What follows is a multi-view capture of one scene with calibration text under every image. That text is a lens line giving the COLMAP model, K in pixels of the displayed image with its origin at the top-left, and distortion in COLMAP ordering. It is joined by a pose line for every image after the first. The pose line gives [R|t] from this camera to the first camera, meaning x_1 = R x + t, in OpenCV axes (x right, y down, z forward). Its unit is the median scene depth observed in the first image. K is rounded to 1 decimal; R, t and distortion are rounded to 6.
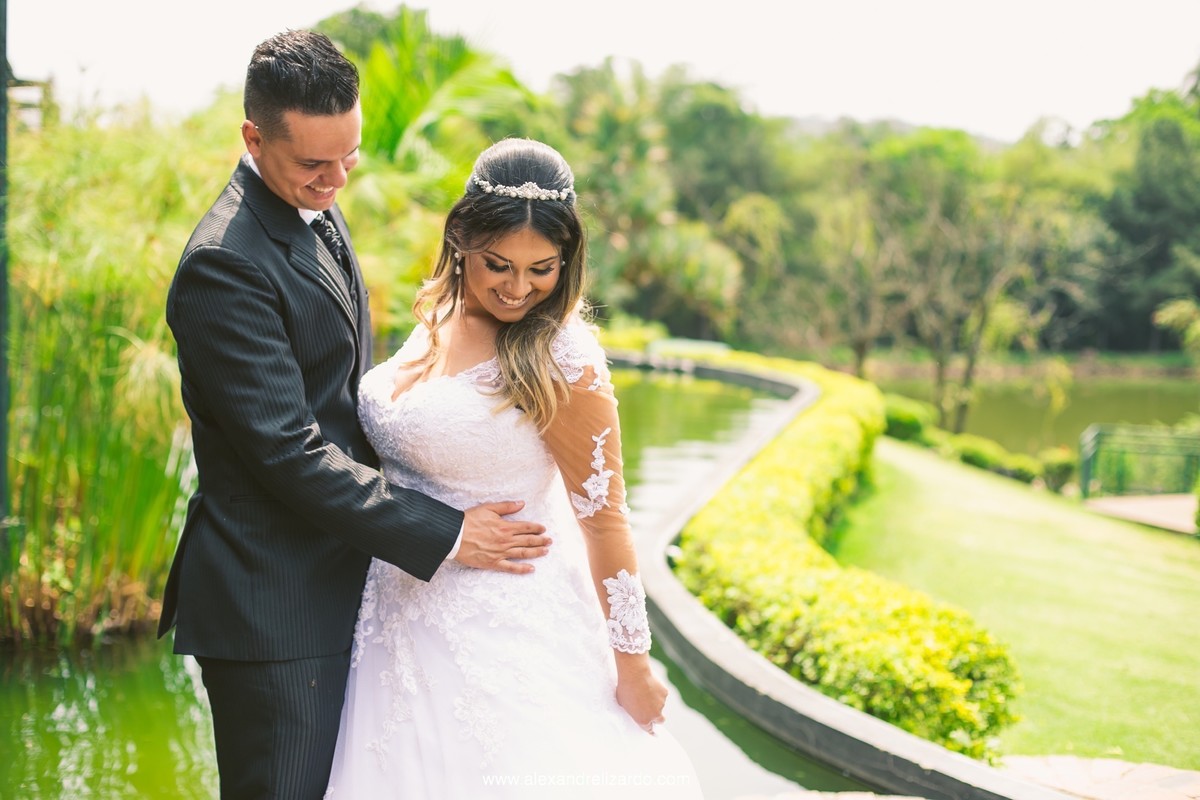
lens RADIAL K [[1753.9, 0, 600.0], [0, 1753.9, 400.0], [0, 0, 1]] dist [-0.130503, 0.097646]
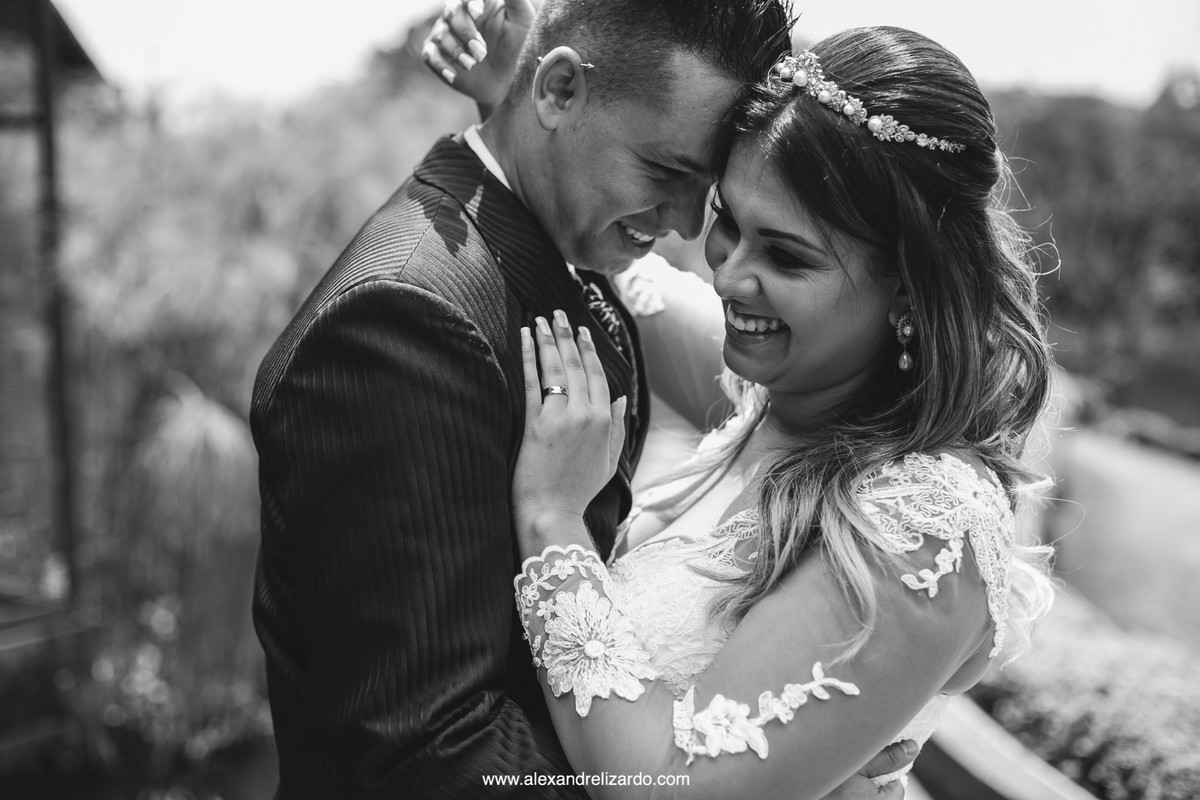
lens RADIAL K [[1753.9, 0, 600.0], [0, 1753.9, 400.0], [0, 0, 1]] dist [-0.130503, 0.097646]
pose [[0.995829, -0.048201, -0.077467, -0.031704], [0.048698, 0.998803, 0.004534, -0.024554], [0.077156, -0.008287, 0.996985, 0.207340]]
